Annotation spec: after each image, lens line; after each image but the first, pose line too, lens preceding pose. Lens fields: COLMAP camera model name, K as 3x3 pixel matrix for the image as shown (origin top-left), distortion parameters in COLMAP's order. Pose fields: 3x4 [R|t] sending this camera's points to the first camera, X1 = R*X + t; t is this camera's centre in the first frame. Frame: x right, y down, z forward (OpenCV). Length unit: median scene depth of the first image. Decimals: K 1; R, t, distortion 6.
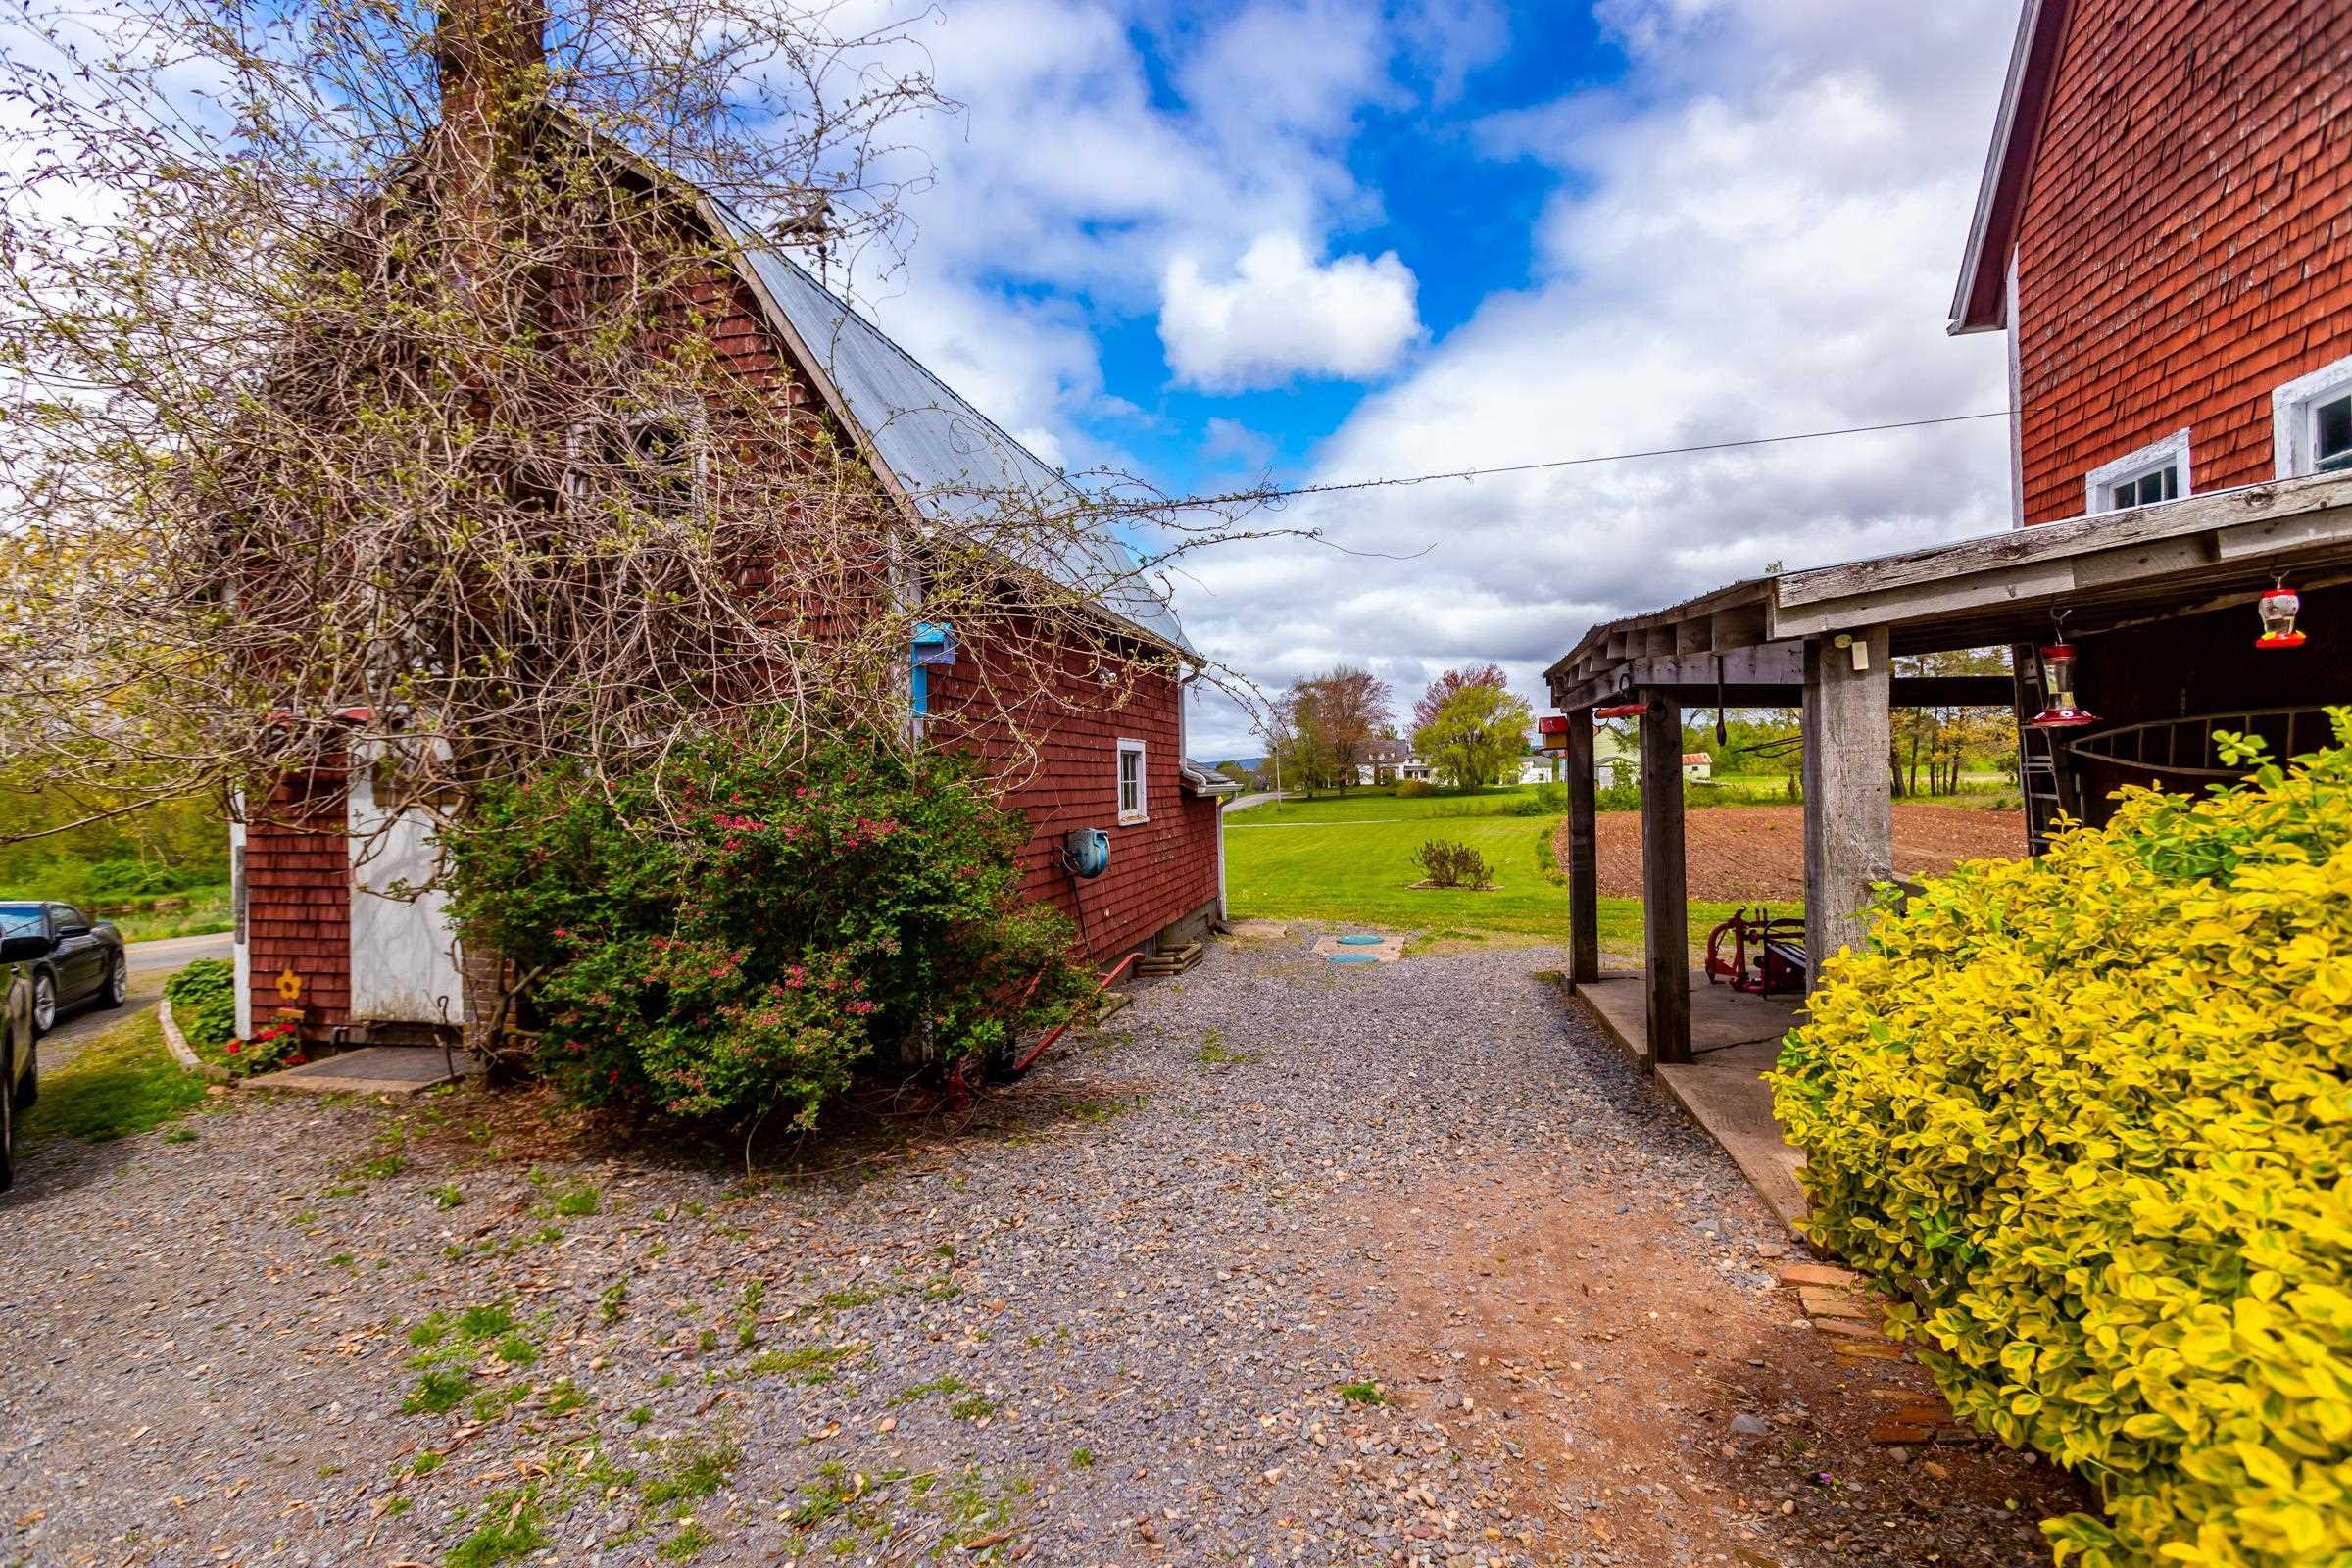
lens RADIAL K [[1081.9, 0, 1123.1], [0, 1081.9, 779.6], [0, 0, 1]] dist [0.004345, 0.000814]
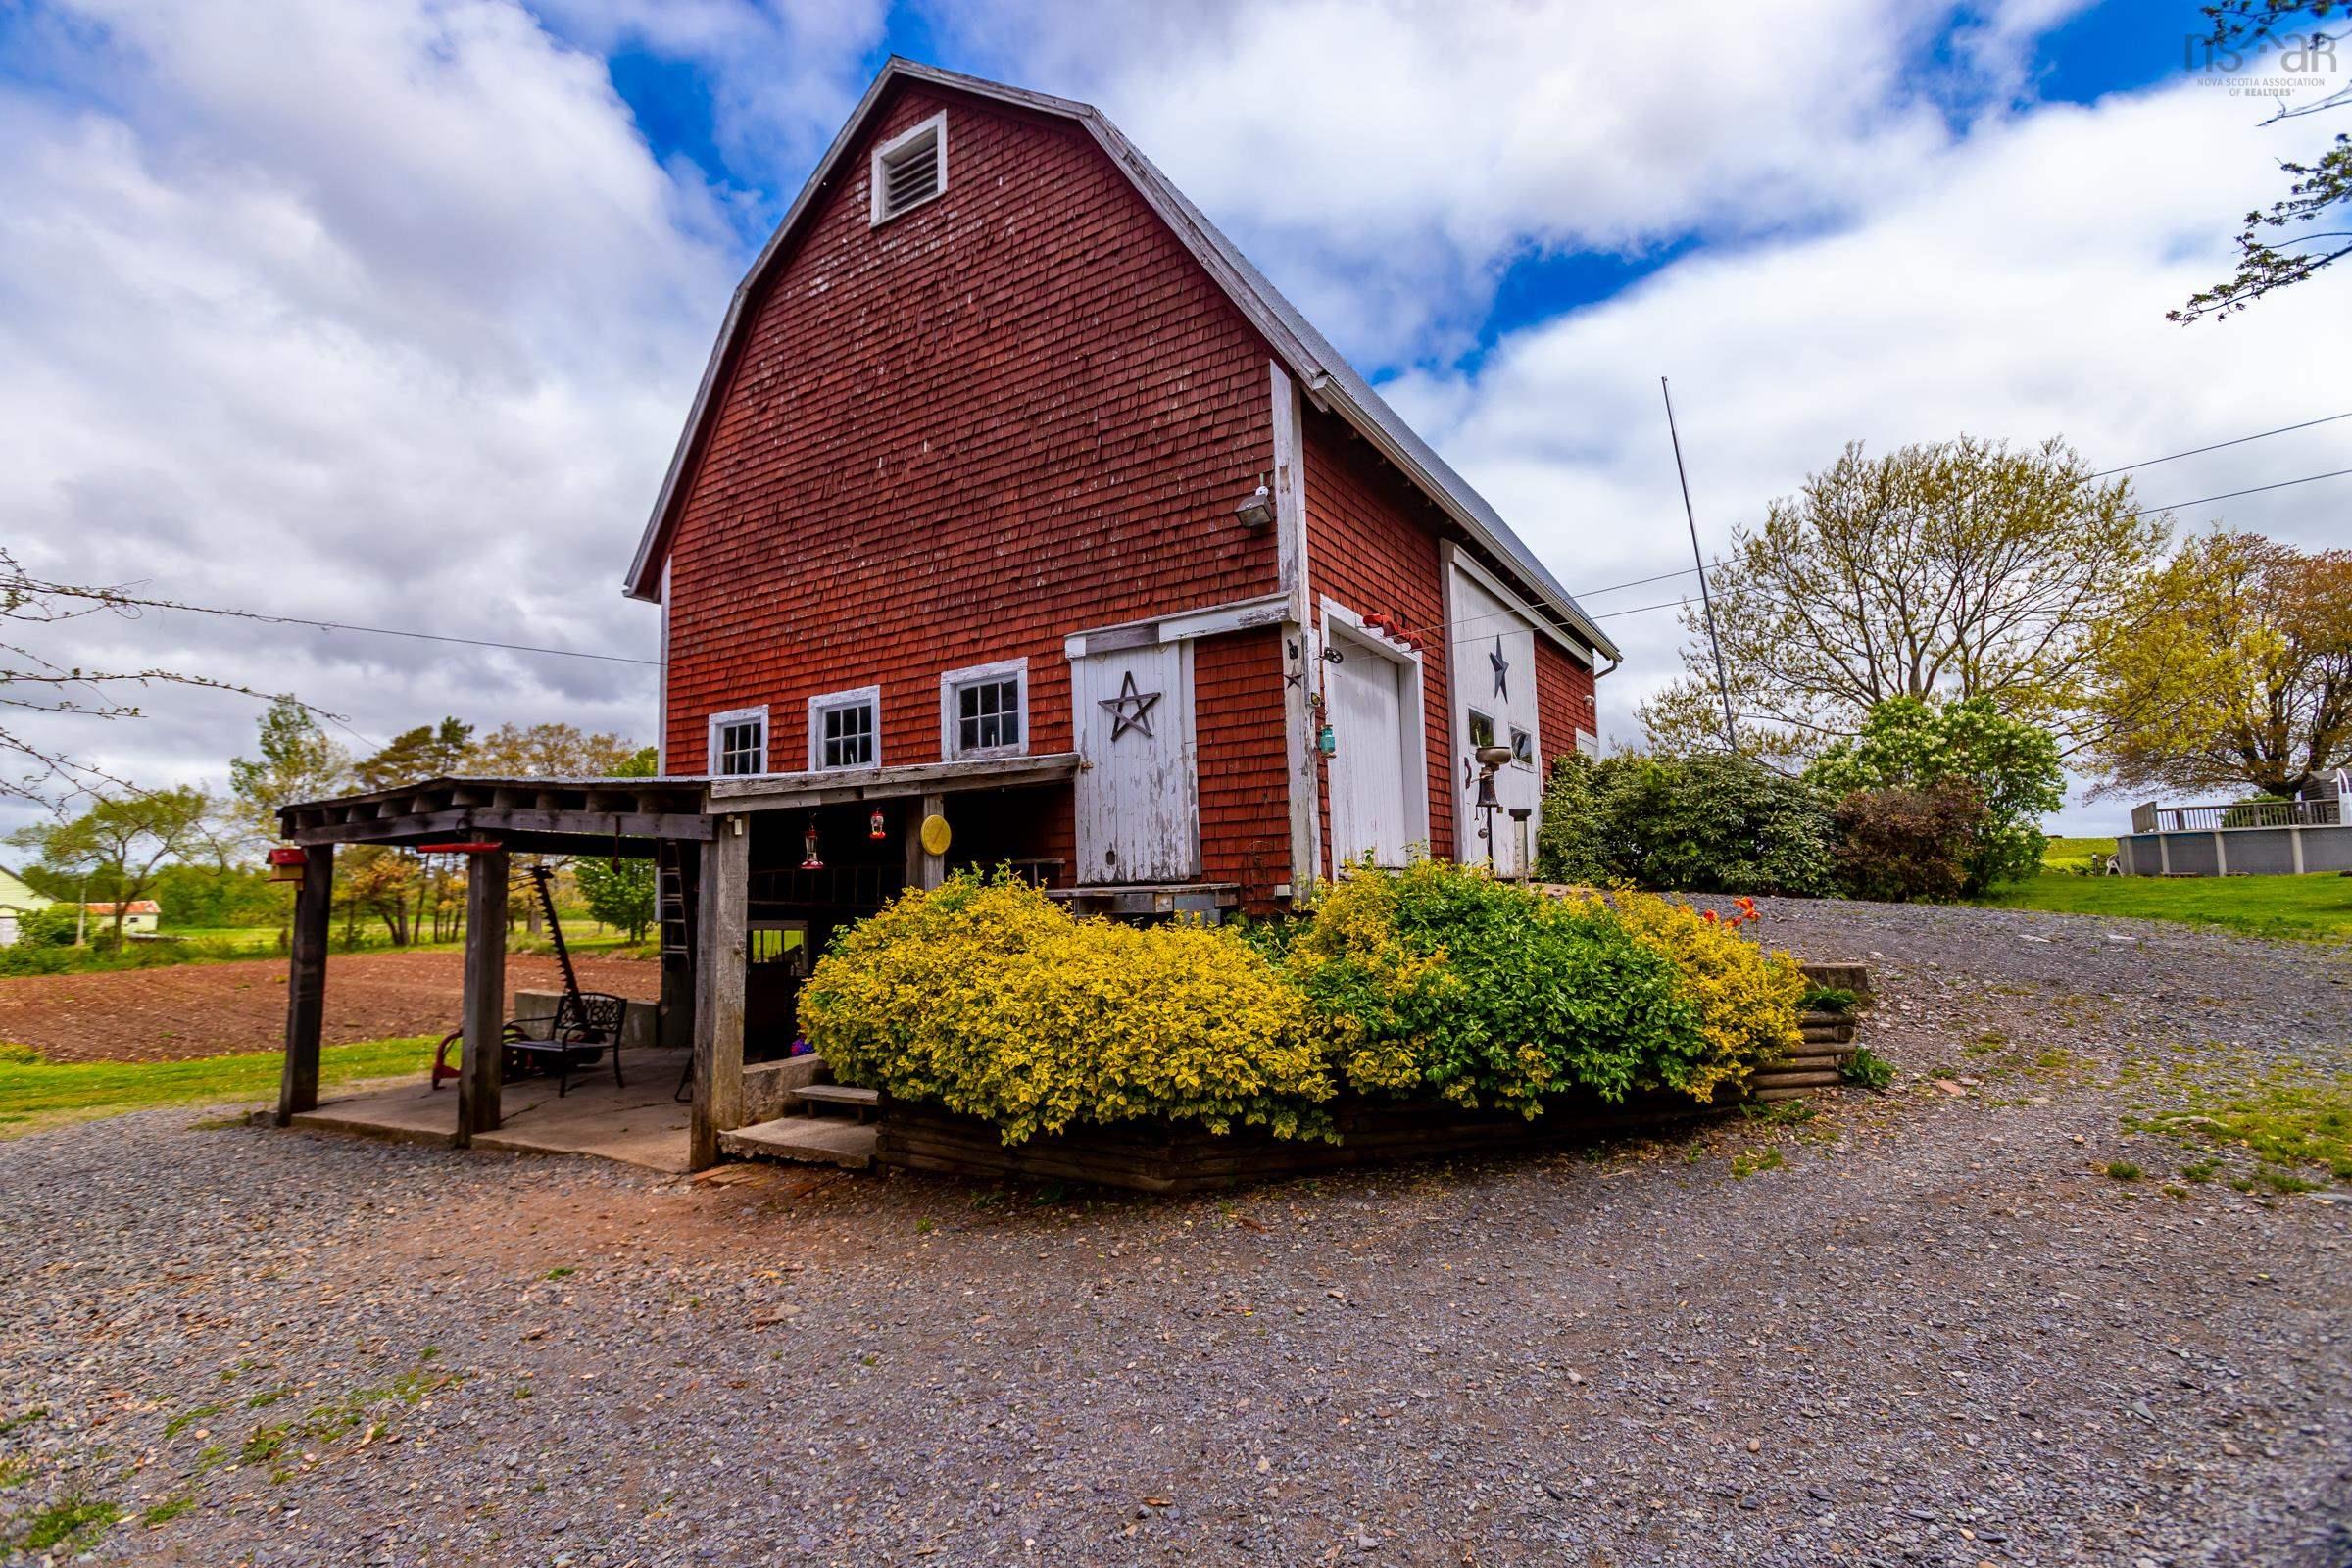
lens RADIAL K [[1046.7, 0, 1166.8], [0, 1046.7, 781.4], [0, 0, 1]] dist [-0.016815, 0.015726]
pose [[0.321915, 0.117056, 0.939504, -0.409757], [0.013836, 0.991640, -0.128292, 0.025547], [-0.946667, 0.054299, 0.317604, -0.146574]]
